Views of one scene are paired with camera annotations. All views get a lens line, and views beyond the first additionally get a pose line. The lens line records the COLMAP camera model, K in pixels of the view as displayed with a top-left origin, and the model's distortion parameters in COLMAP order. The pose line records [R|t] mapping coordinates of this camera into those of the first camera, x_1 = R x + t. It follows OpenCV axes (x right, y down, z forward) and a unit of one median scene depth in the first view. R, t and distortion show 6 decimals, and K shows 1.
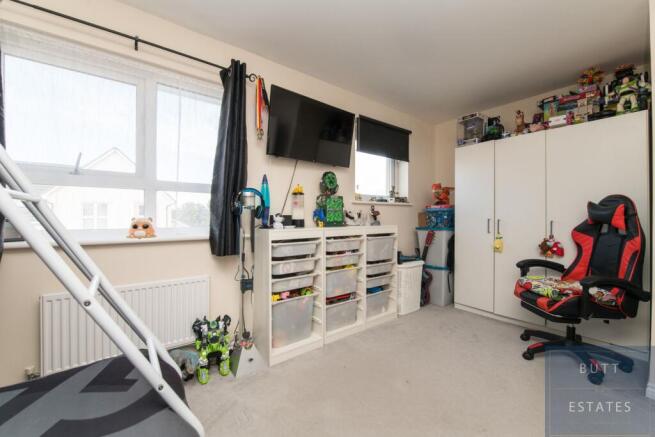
lens RADIAL K [[280.8, 0, 327.5], [0, 280.8, 218.5], [0, 0, 1]] dist [0.001314, 0.000106]
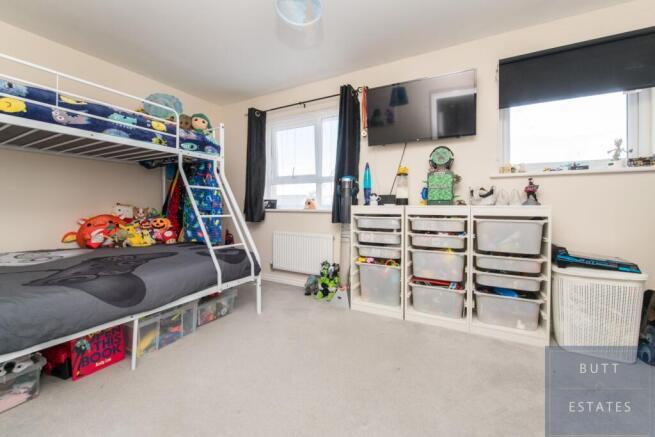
lens RADIAL K [[267.8, 0, 323.3], [0, 267.8, 209.4], [0, 0, 1]] dist [0.020223, -0.000044]
pose [[0.378570, 0.009381, -0.925525, 0.770192], [-0.011481, 0.999919, 0.005439, 0.045554], [0.925502, 0.008567, 0.378647, 0.340980]]
